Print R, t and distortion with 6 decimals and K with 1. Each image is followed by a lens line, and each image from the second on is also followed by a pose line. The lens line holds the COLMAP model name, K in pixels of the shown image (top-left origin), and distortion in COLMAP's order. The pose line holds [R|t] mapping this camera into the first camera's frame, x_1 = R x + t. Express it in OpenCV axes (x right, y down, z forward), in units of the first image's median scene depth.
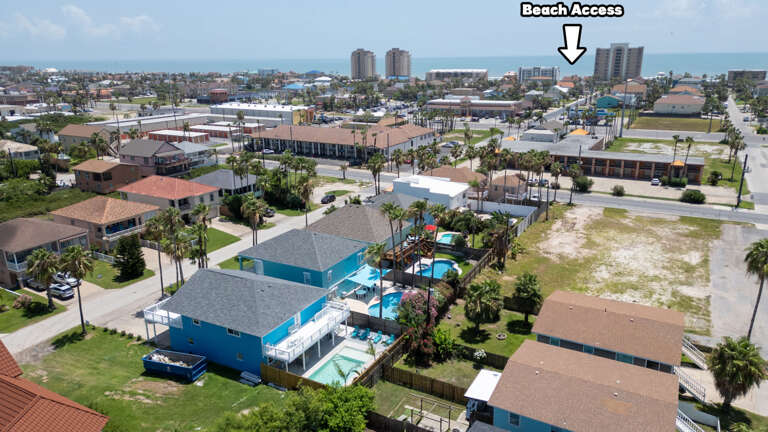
lens RADIAL K [[537.9, 0, 387.1], [0, 537.9, 215.1], [0, 0, 1]] dist [0.084725, -0.090154]
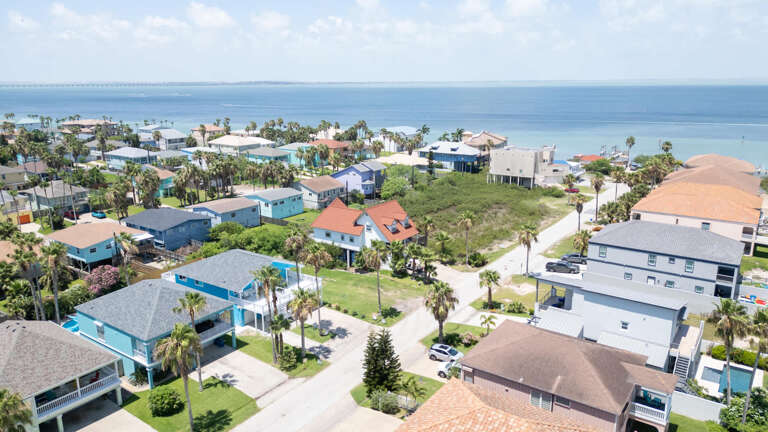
lens RADIAL K [[537.9, 0, 387.1], [0, 537.9, 215.1], [0, 0, 1]] dist [0.084725, -0.090154]
pose [[-0.994311, -0.007883, 0.106221, -0.733651], [0.046830, 0.863342, 0.502441, -0.566533], [-0.095666, 0.504557, -0.858062, 1.992928]]
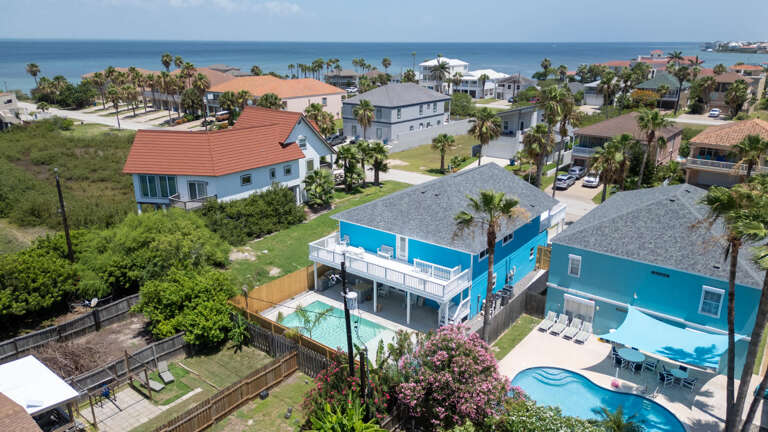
lens RADIAL K [[537.9, 0, 387.1], [0, 537.9, 215.1], [0, 0, 1]] dist [0.084725, -0.090154]
pose [[-0.148720, 0.316427, -0.936886, 0.401943], [-0.280970, 0.894854, 0.346832, -0.053519], [0.948124, 0.314818, -0.044176, 0.965887]]
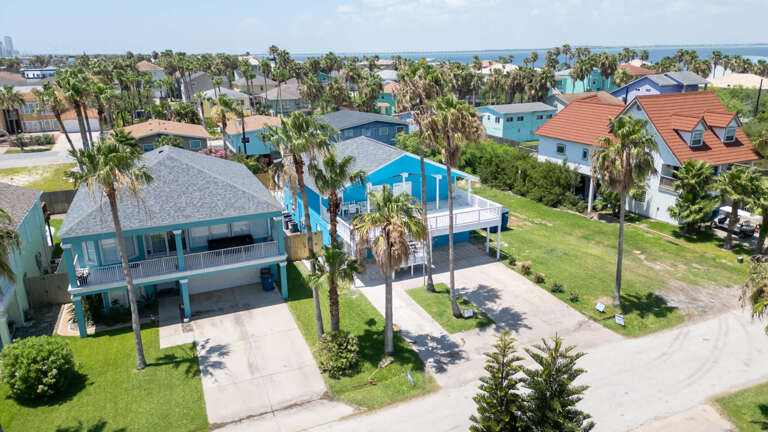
lens RADIAL K [[537.9, 0, 387.1], [0, 537.9, 215.1], [0, 0, 1]] dist [0.084725, -0.090154]
pose [[-0.795922, -0.151631, 0.586103, -0.708755], [0.194049, 0.853148, 0.484234, -0.134001], [-0.573458, 0.499145, -0.649615, 1.491828]]
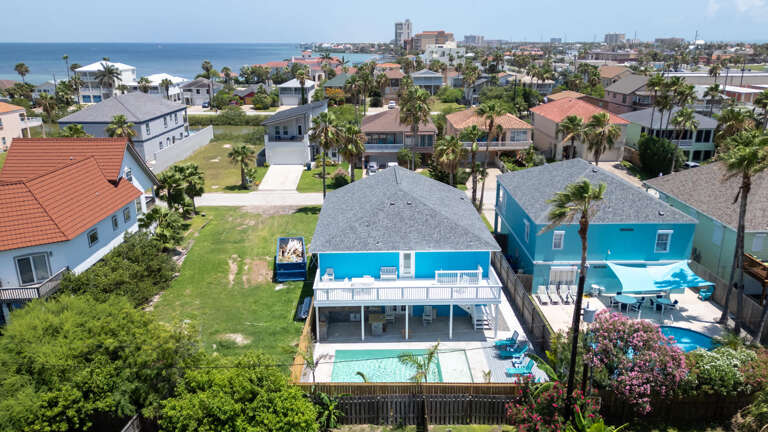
lens RADIAL K [[549.9, 0, 387.1], [0, 549.9, 217.2], [0, 0, 1]] dist [0.065718, -0.055096]
pose [[0.496035, 0.275216, -0.823533, 0.296139], [-0.248771, 0.953725, 0.168883, 0.045237], [0.831903, 0.121099, 0.541547, 0.625560]]
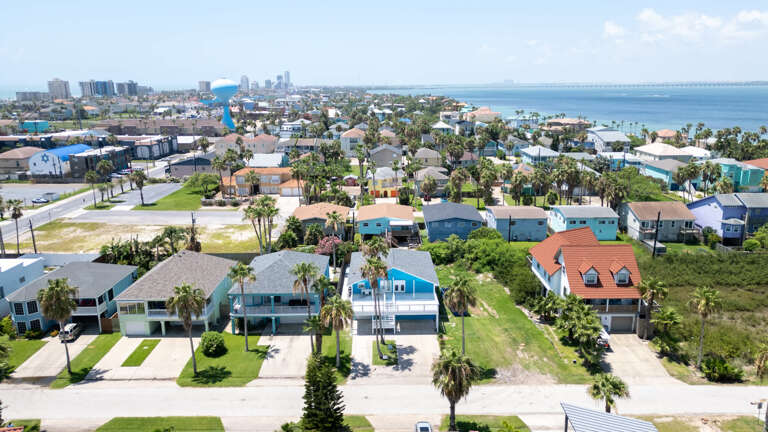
lens RADIAL K [[537.9, 0, 387.1], [0, 537.9, 215.1], [0, 0, 1]] dist [0.084725, -0.090154]
pose [[-0.490614, -0.191238, 0.850133, -1.311017], [0.256568, 0.900668, 0.350671, -0.404624], [-0.832749, 0.390161, -0.392815, 1.468944]]
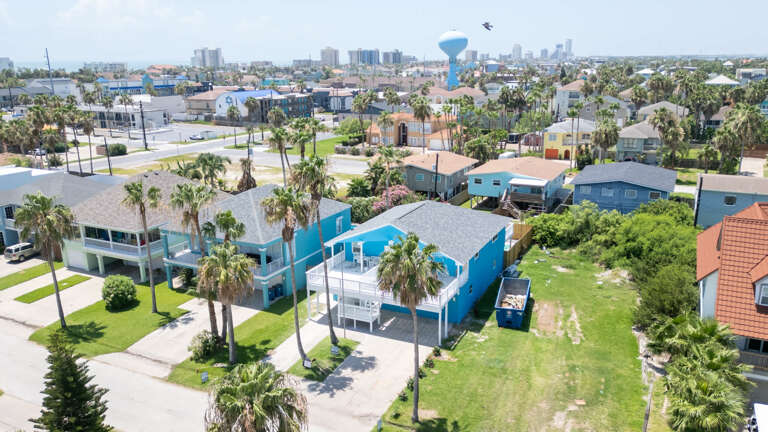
lens RADIAL K [[592.8, 0, 385.9], [0, 592.8, 237.2], [0, 0, 1]] dist [0.053524, -0.003801]
pose [[-0.045942, -0.274800, 0.960403, -1.080004], [0.291209, 0.915976, 0.276018, -0.087044], [-0.955556, 0.292359, 0.037942, 1.030573]]
